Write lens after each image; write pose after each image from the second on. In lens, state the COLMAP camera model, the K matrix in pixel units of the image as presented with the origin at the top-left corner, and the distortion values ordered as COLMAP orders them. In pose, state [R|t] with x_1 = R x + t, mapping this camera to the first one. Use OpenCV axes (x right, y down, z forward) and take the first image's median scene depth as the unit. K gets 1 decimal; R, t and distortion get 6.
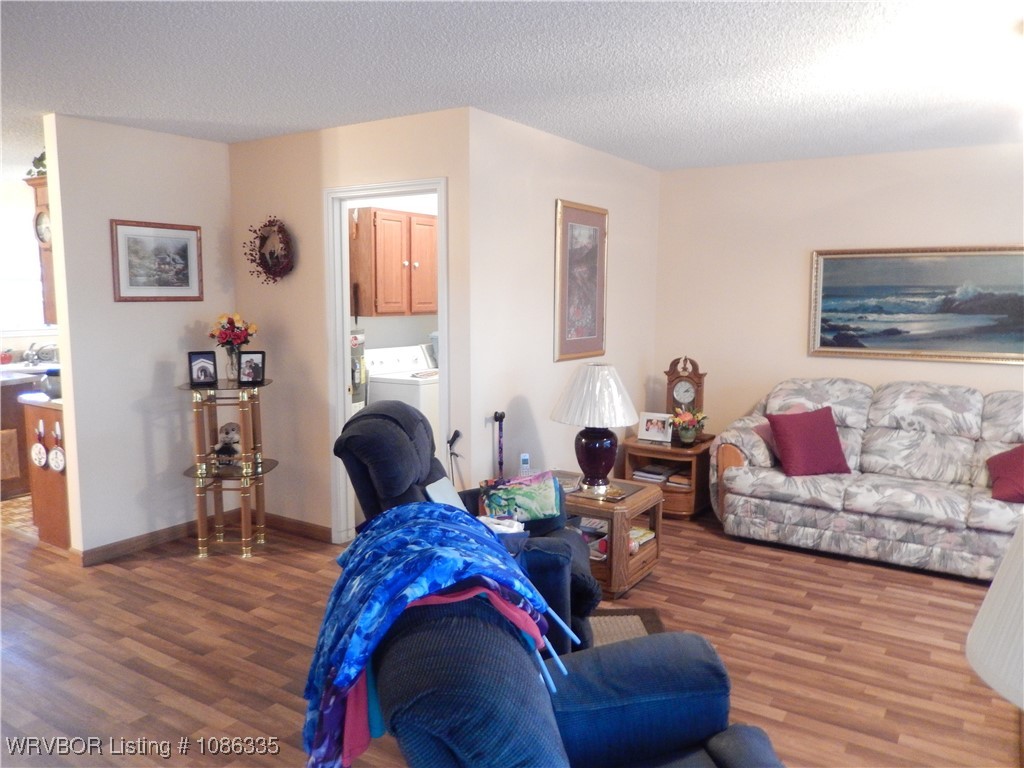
lens RADIAL K [[758.3, 0, 512.8], [0, 758.3, 380.1], [0, 0, 1]] dist [-0.009324, -0.001708]
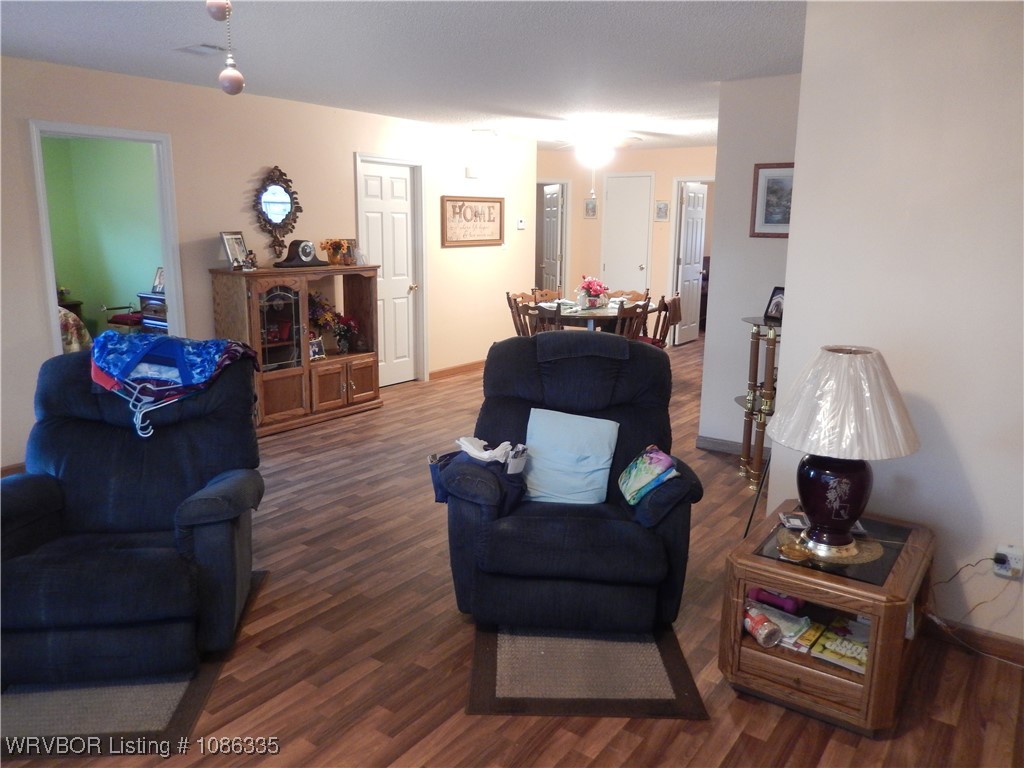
lens RADIAL K [[766.5, 0, 511.5], [0, 766.5, 381.8], [0, 0, 1]] dist [-0.005984, -0.004394]
pose [[-0.043216, 0.197653, -0.979319, 0.620143], [-0.128533, 0.970989, 0.201643, -0.071942], [0.990763, 0.134589, -0.016558, 0.635245]]
